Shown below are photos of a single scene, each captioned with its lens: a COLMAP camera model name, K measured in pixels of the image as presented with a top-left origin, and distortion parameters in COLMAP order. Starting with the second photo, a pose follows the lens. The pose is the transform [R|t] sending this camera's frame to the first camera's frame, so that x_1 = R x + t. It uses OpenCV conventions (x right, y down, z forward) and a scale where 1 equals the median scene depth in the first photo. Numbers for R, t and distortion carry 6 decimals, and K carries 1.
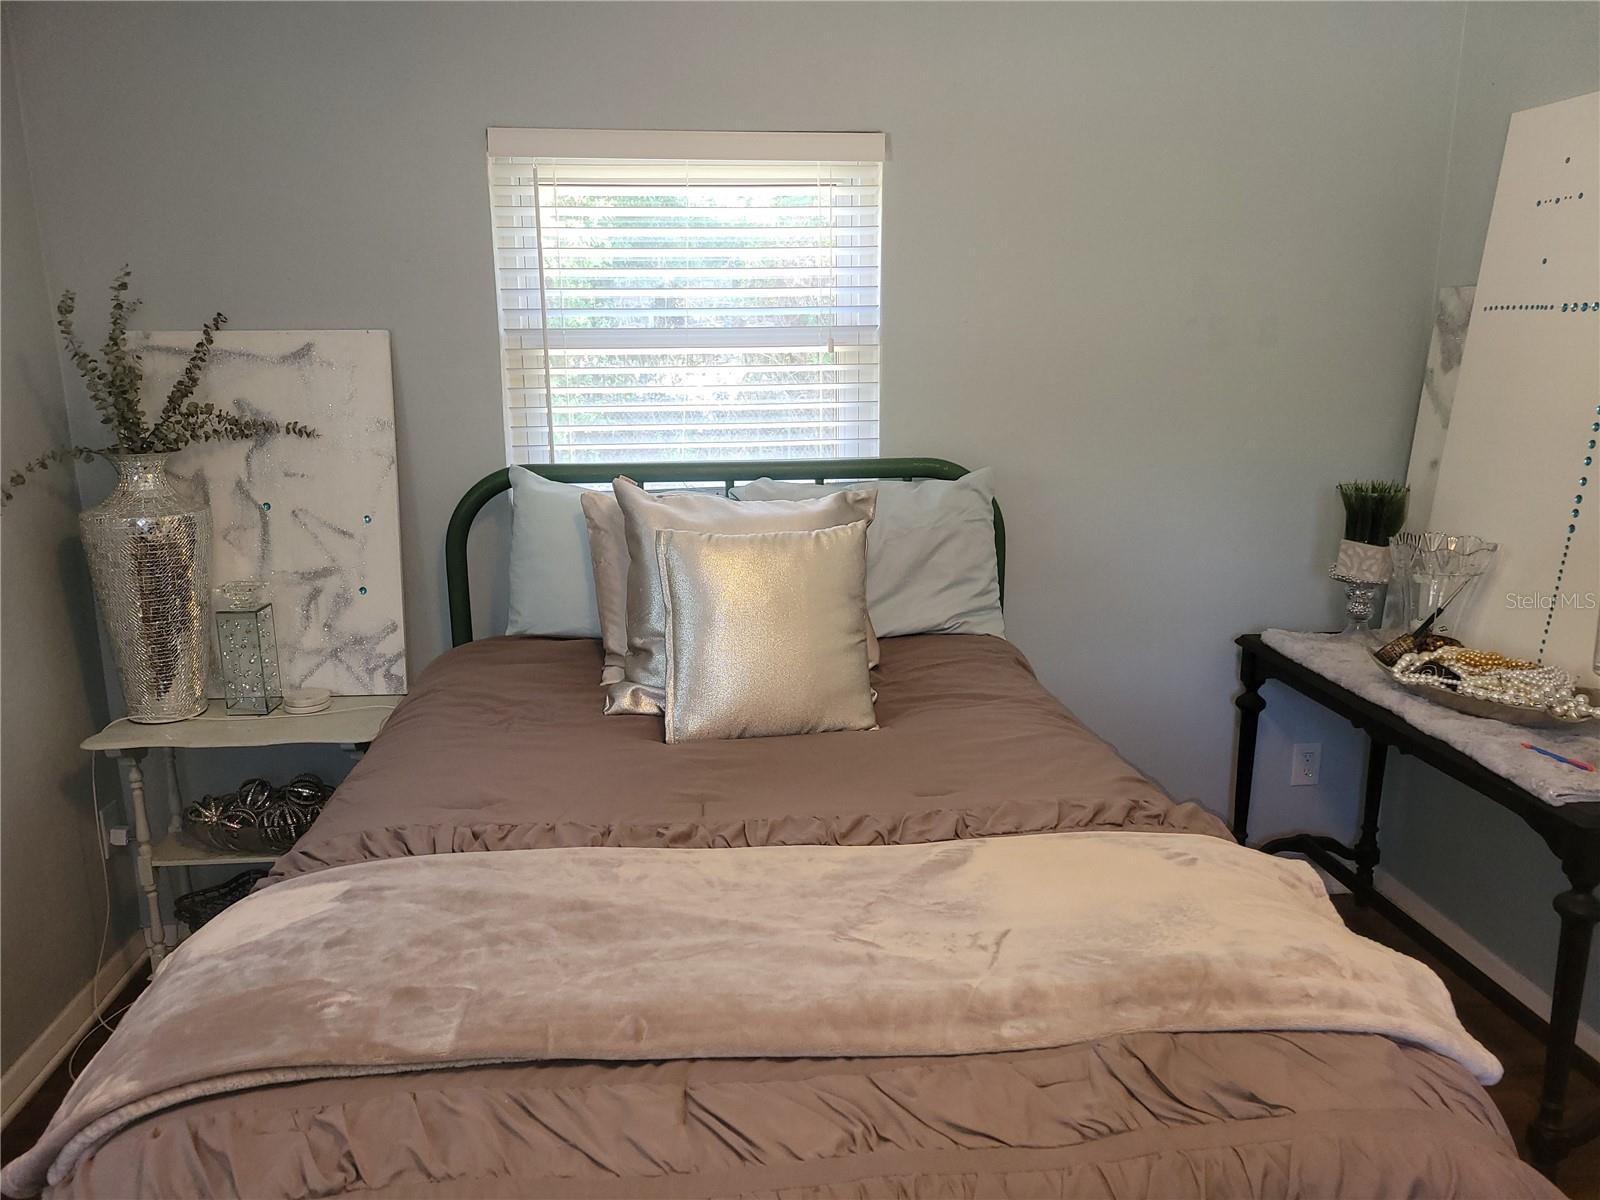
lens RADIAL K [[1205.1, 0, 796.7], [0, 1205.1, 606.8], [0, 0, 1]] dist [0.056663, -0.034898]
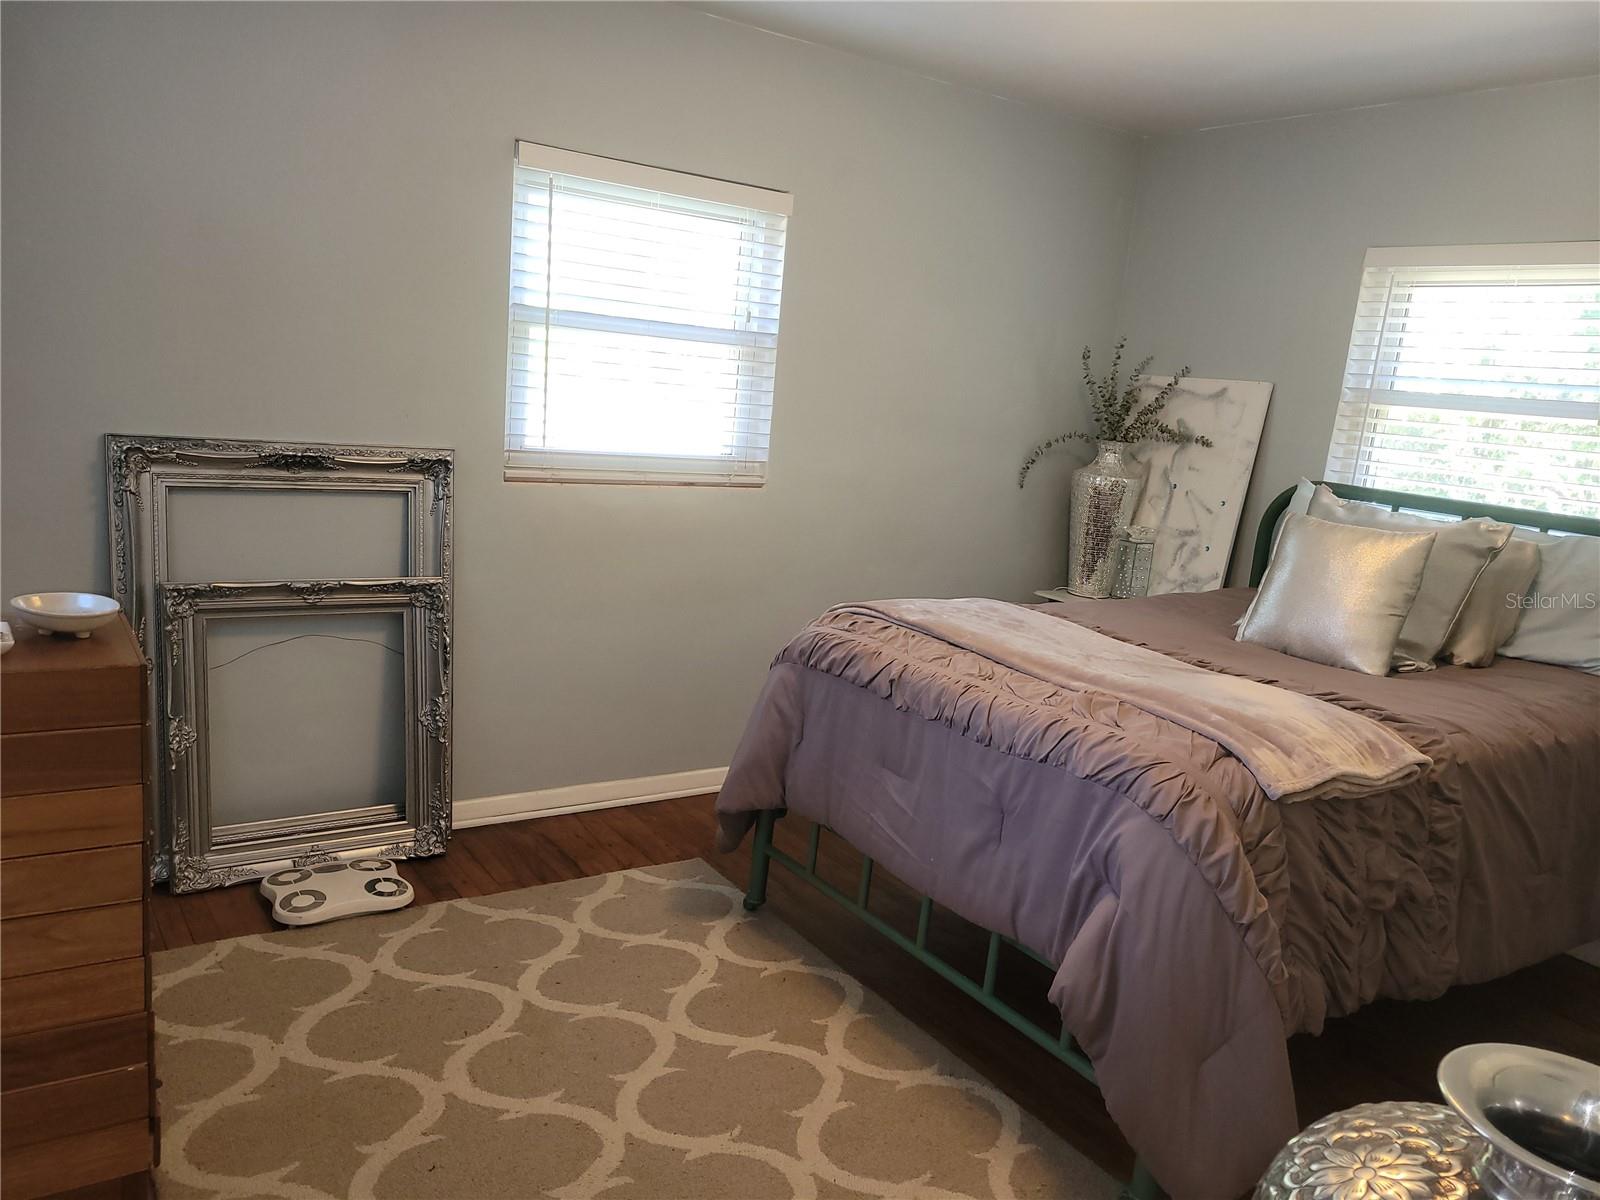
lens RADIAL K [[1205.1, 0, 796.6], [0, 1205.1, 602.6], [0, 0, 1]] dist [0.056663, -0.034898]
pose [[0.493425, 0.219590, -0.841613, 0.693572], [-0.282218, 0.955675, 0.083890, 0.069824], [0.822730, 0.196125, 0.533526, -0.225487]]
